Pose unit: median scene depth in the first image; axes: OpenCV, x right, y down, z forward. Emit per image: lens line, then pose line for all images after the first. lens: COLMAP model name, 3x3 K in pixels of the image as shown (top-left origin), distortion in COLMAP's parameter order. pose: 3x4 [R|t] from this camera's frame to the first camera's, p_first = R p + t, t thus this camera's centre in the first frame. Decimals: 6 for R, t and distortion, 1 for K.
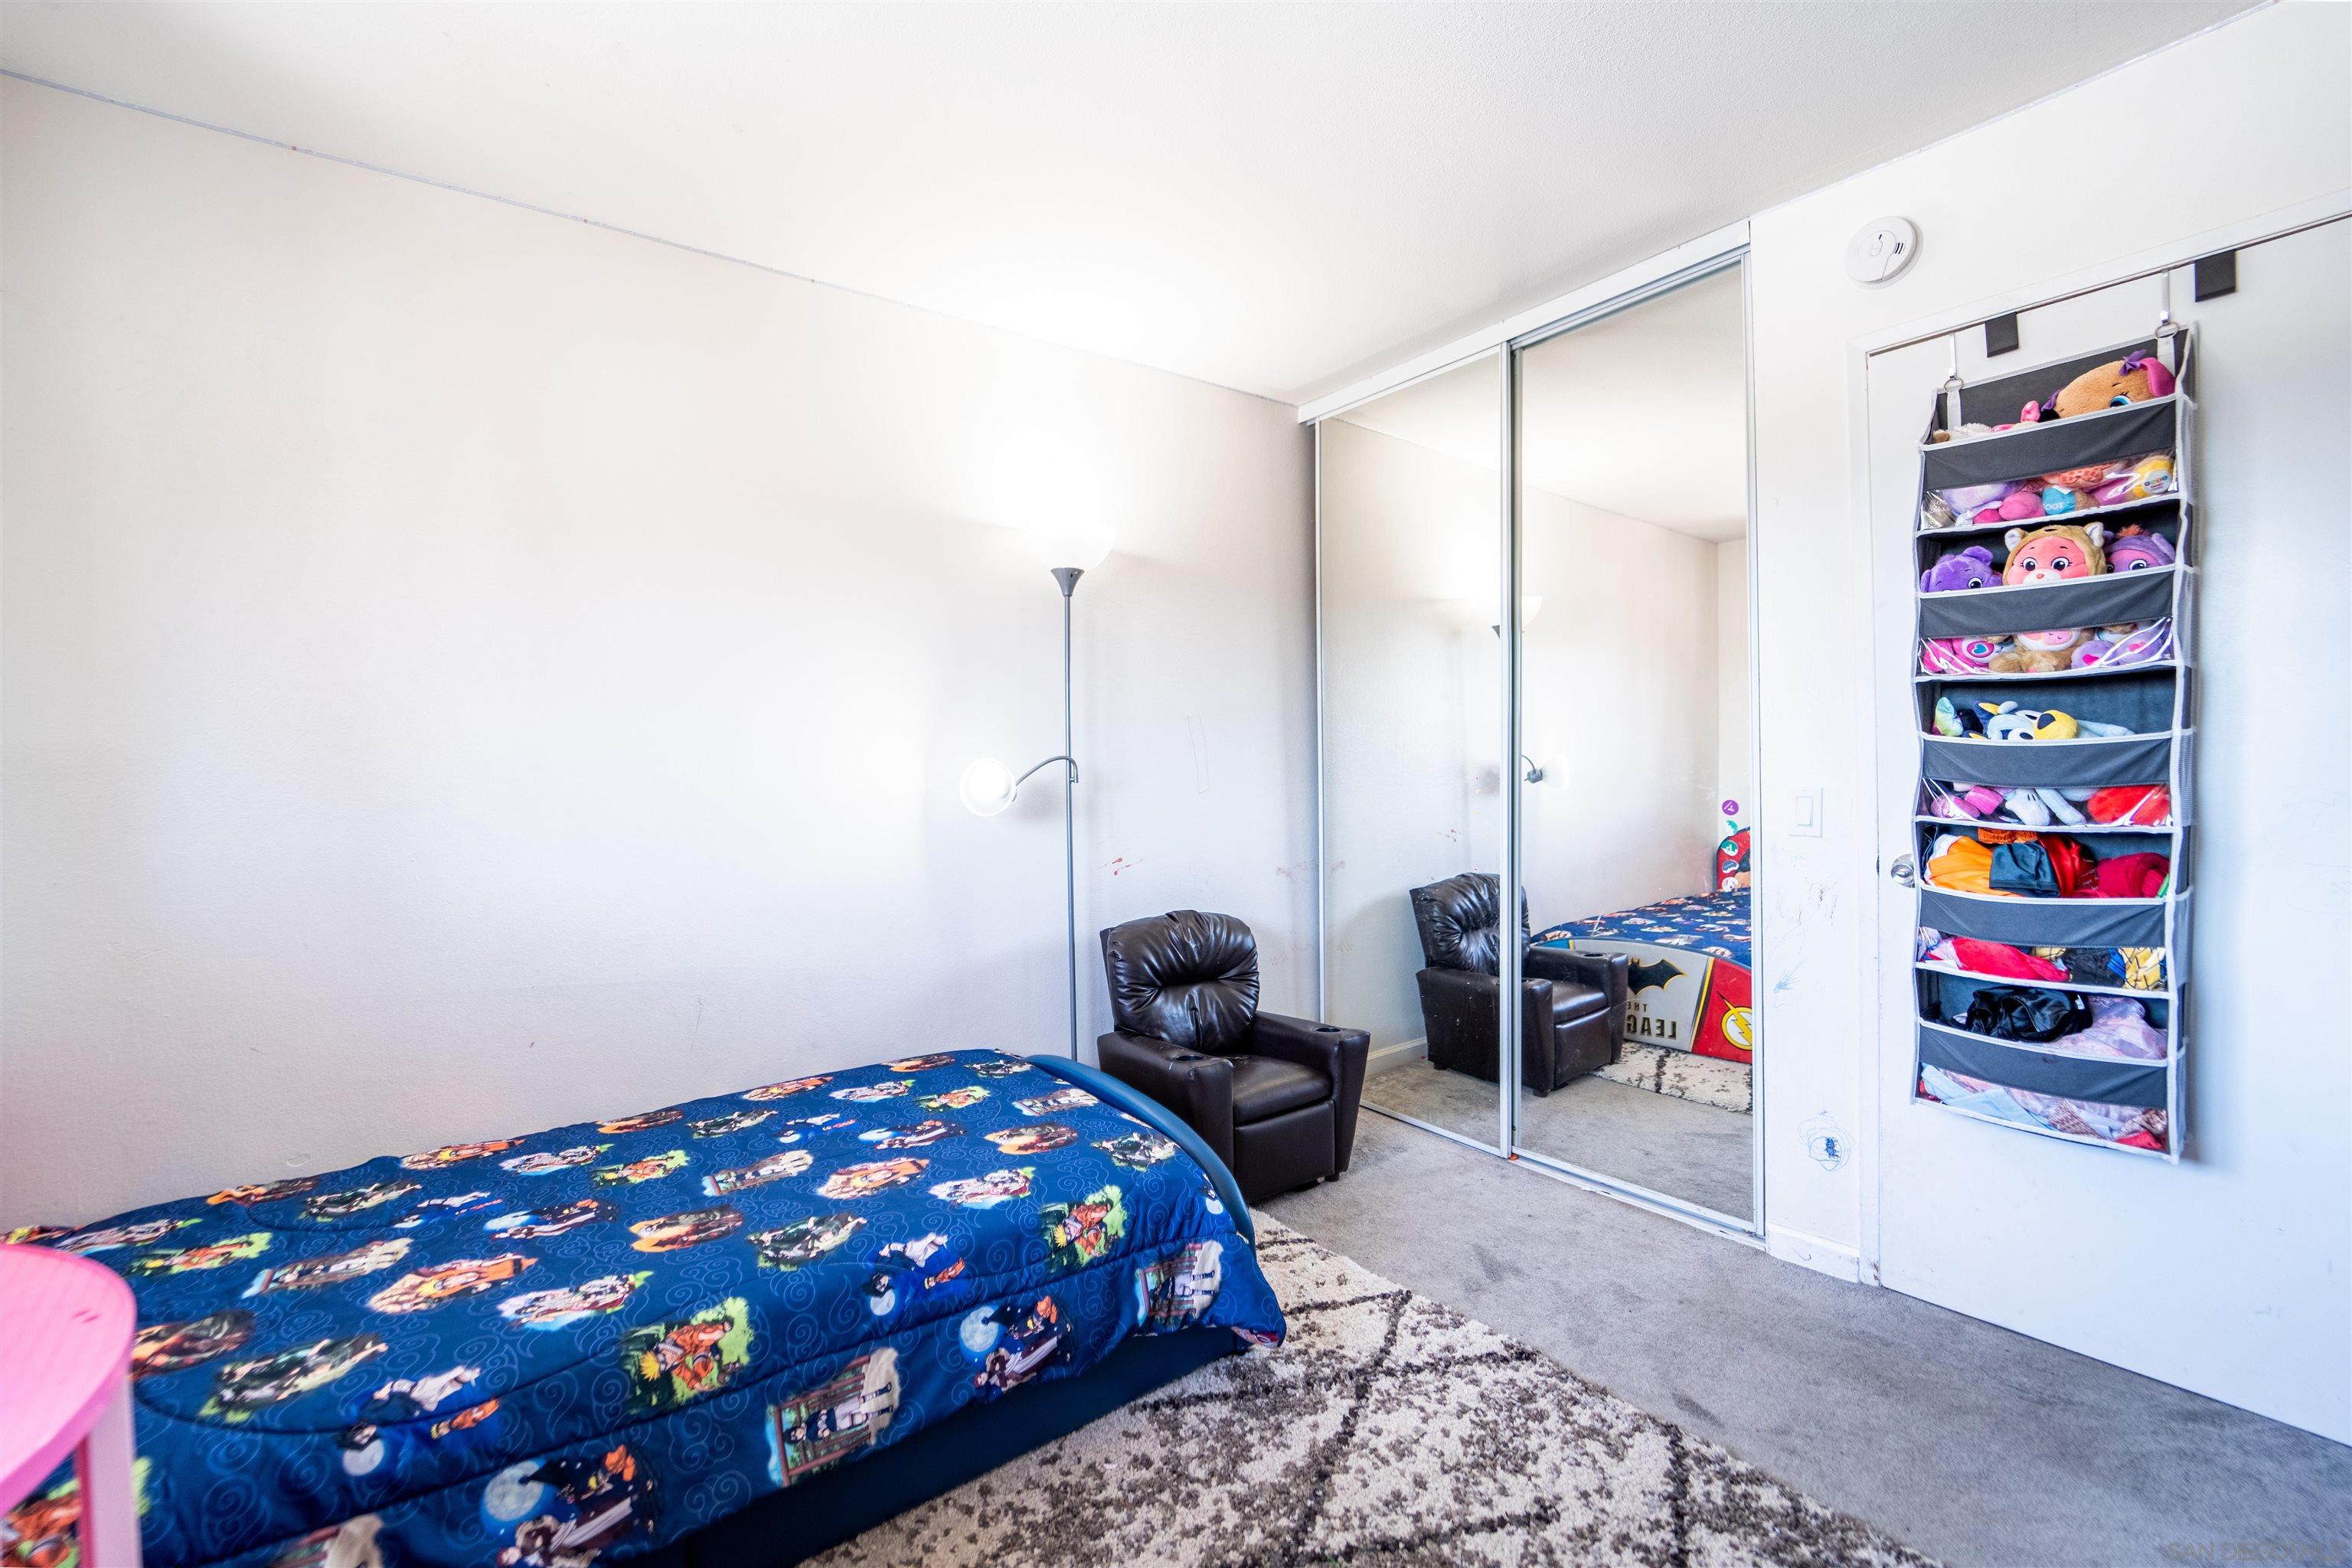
lens RADIAL K [[968.7, 0, 1192.0], [0, 968.7, 782.2], [0, 0, 1]] dist [-0.016095, 0.000960]
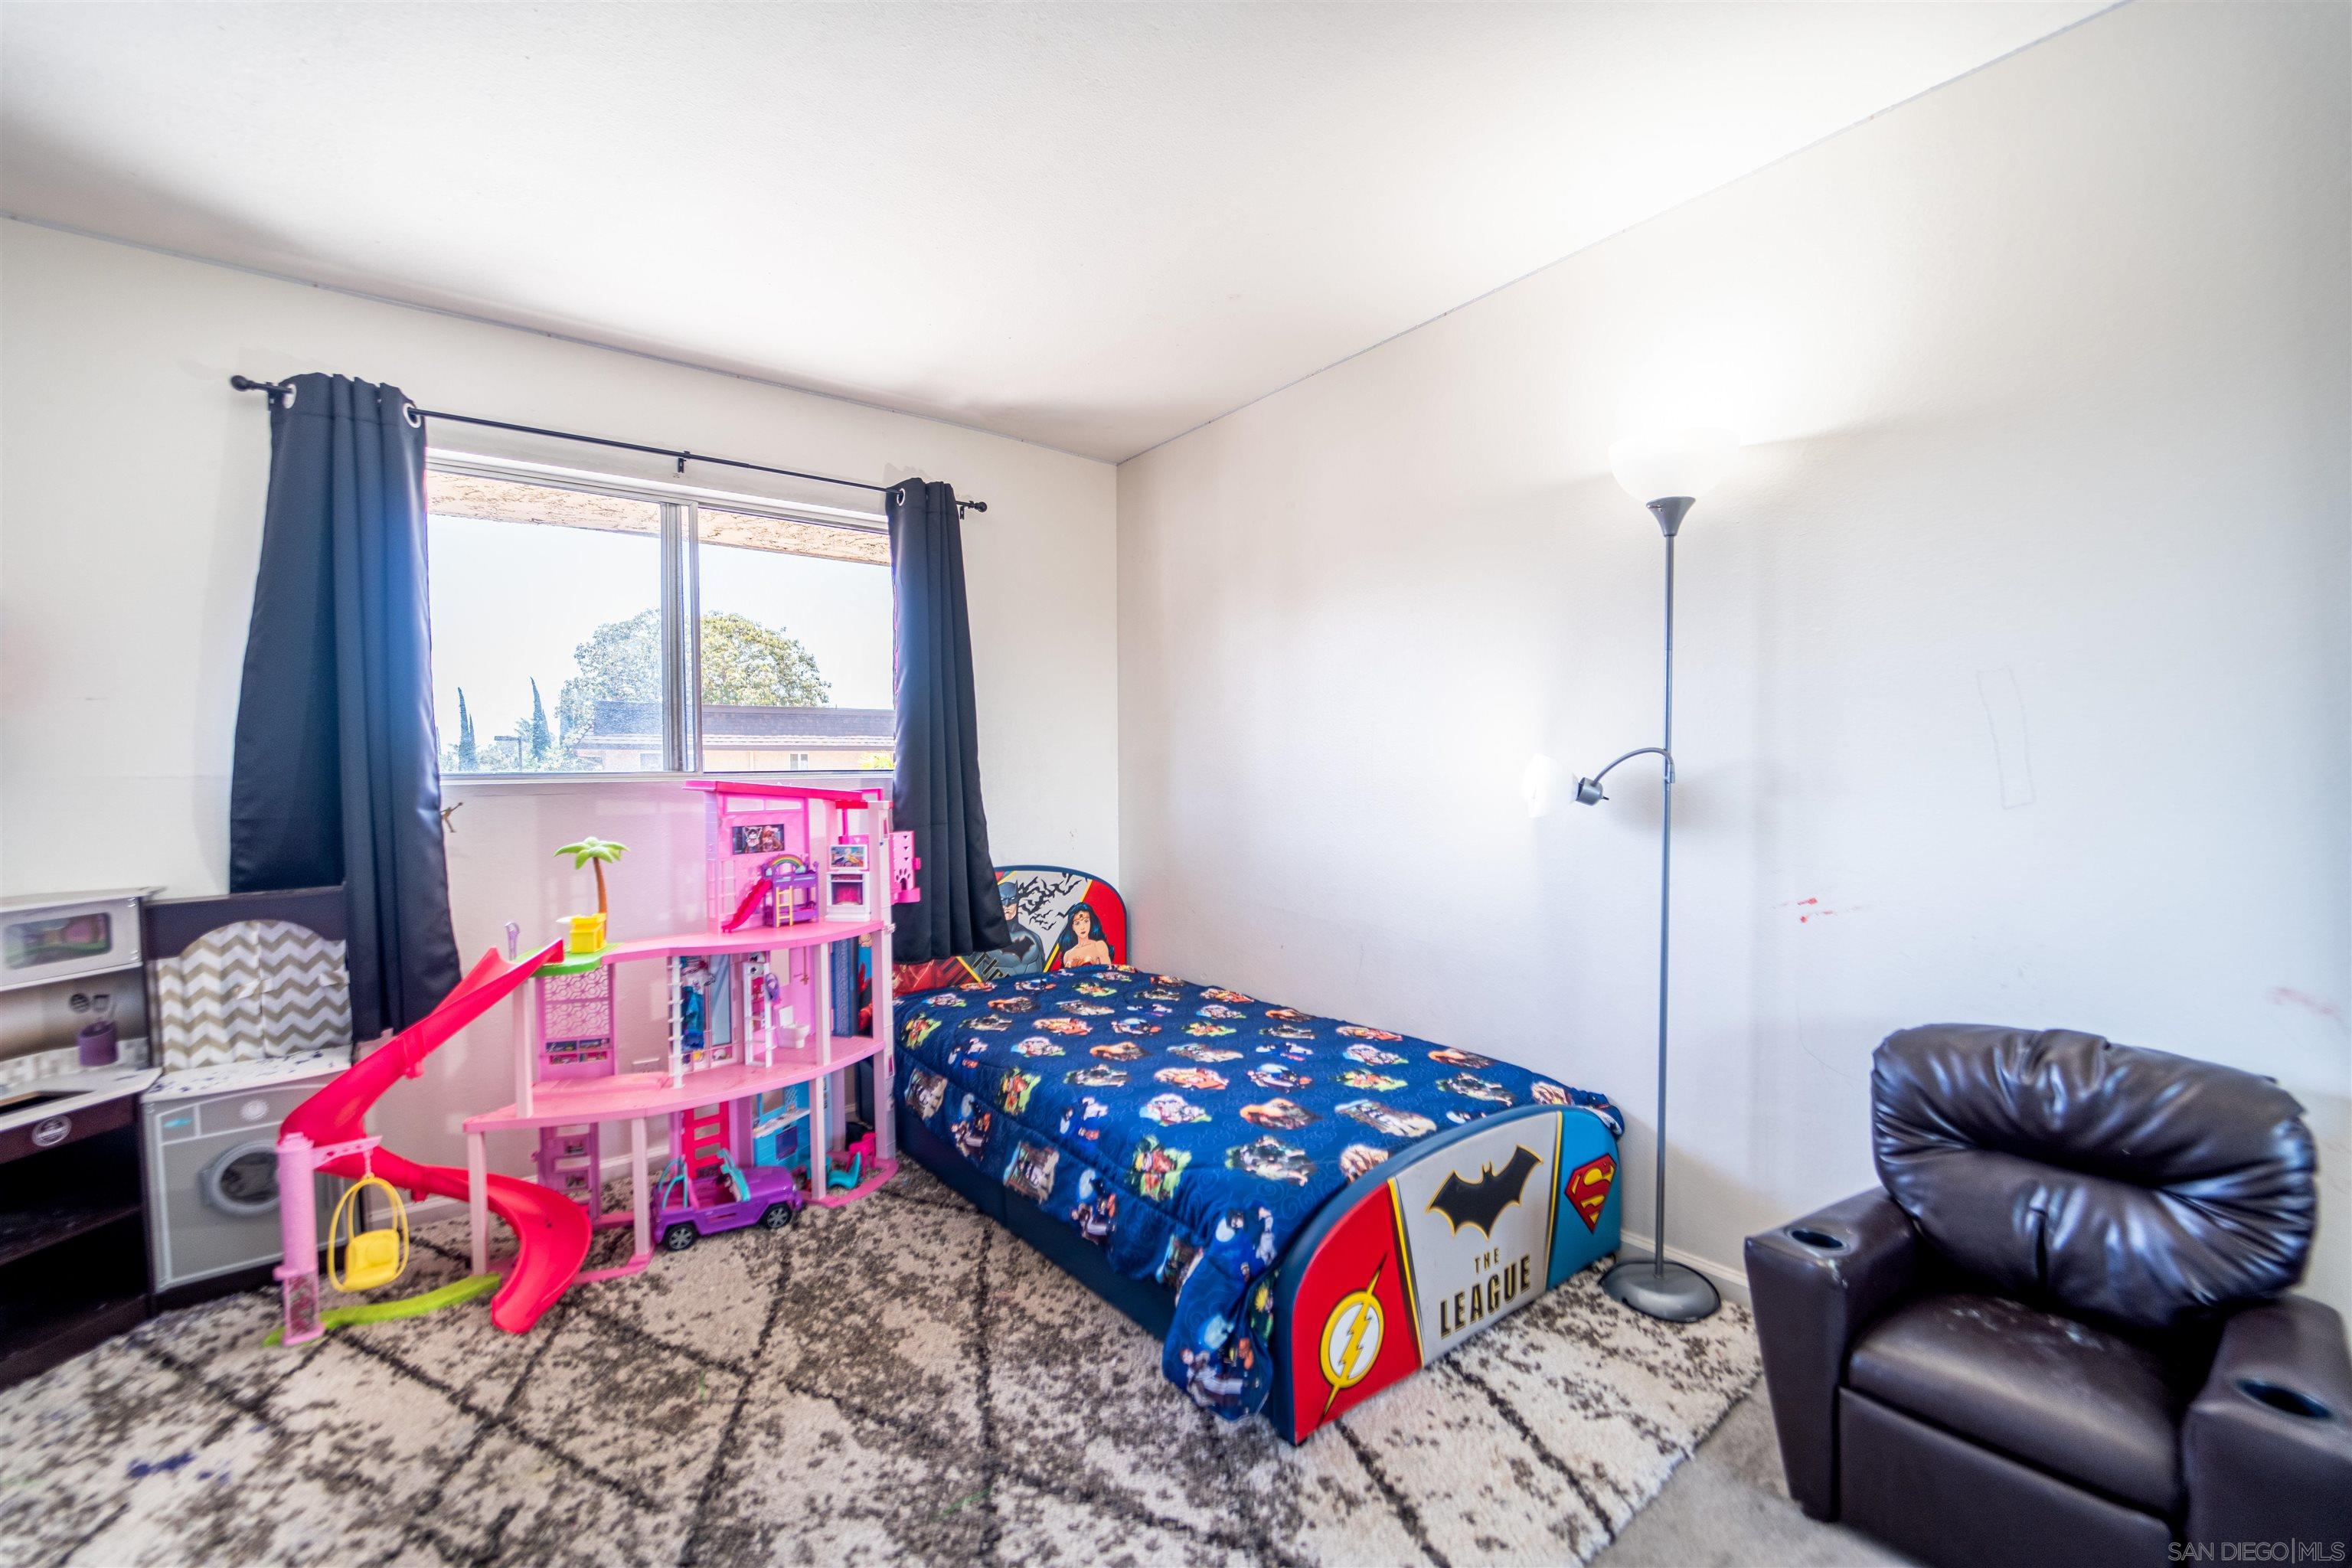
lens RADIAL K [[968.7, 0, 1177.9], [0, 968.7, 788.9], [0, 0, 1]] dist [-0.016095, 0.000960]
pose [[0.026472, 0.030661, -0.999179, 0.984501], [-0.004942, 0.999521, 0.030541, -0.023618], [0.999637, 0.004130, 0.026611, 0.957901]]
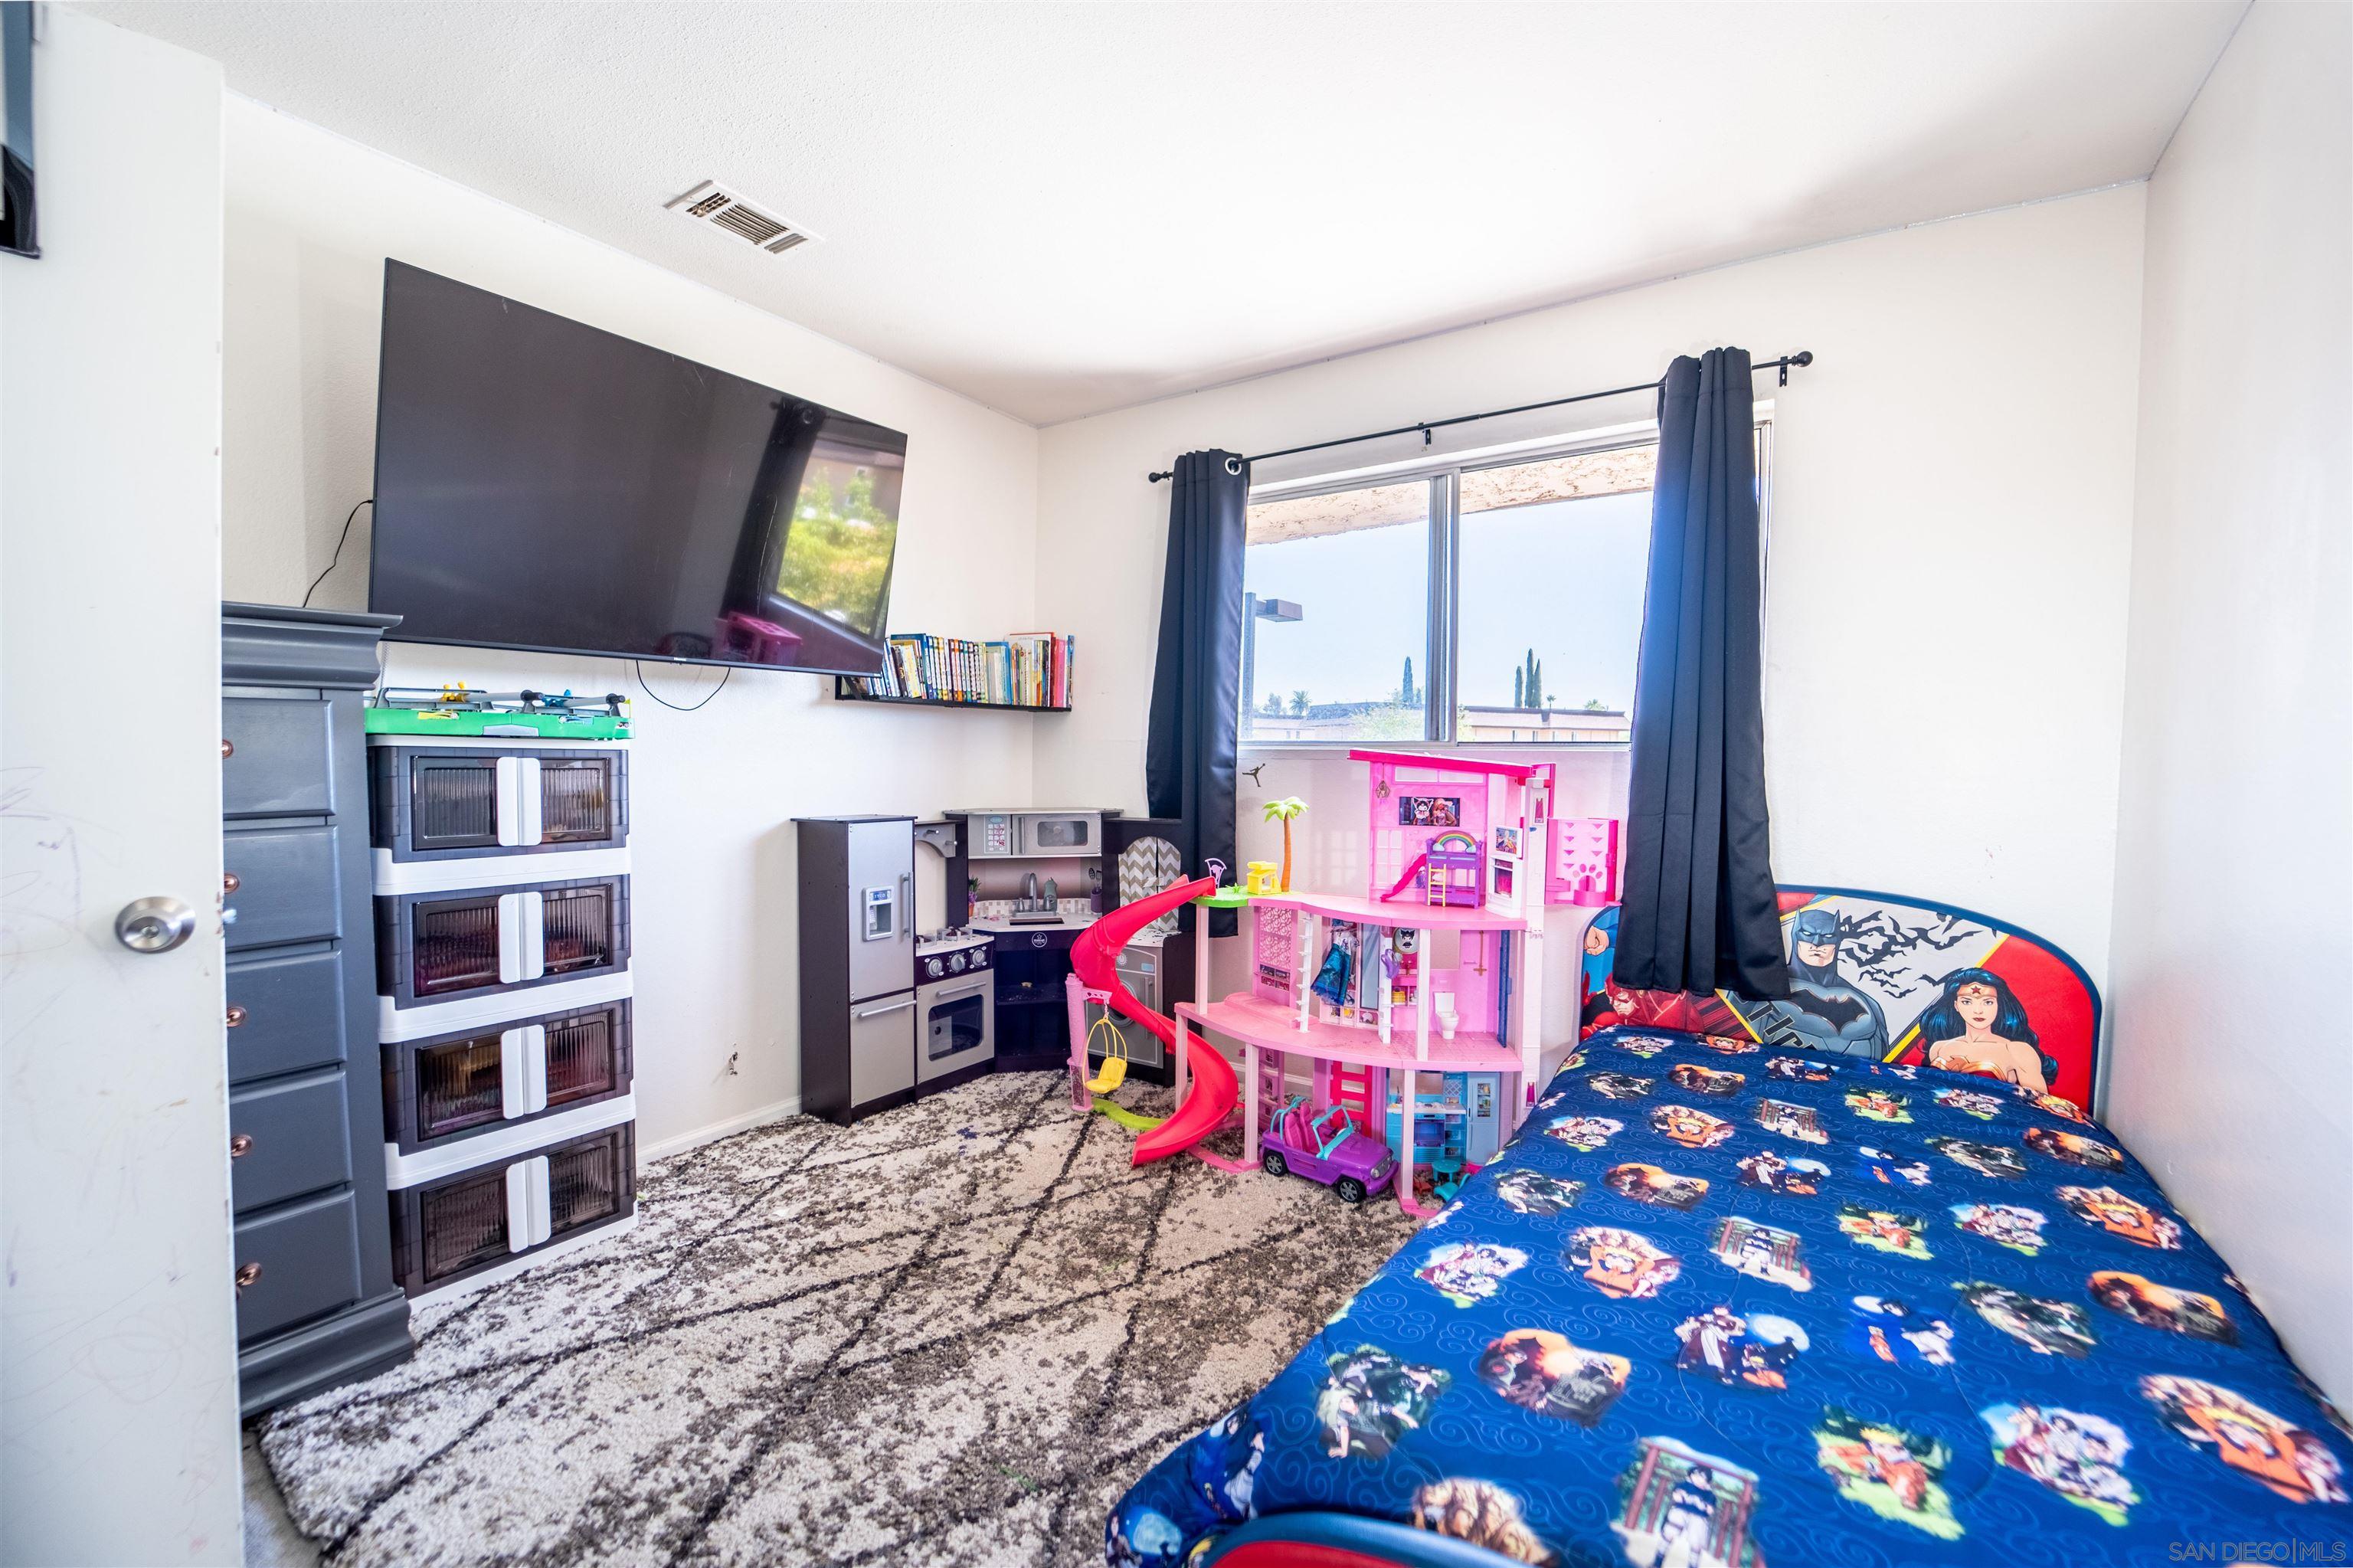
lens RADIAL K [[969.1, 0, 1180.0], [0, 969.1, 789.7], [0, 0, 1]] dist [-0.016095, 0.000960]
pose [[-0.944952, 0.022680, -0.326423, 0.257323], [0.001809, 0.997942, 0.064100, -0.022997], [0.327205, 0.059981, -0.943048, 1.619692]]
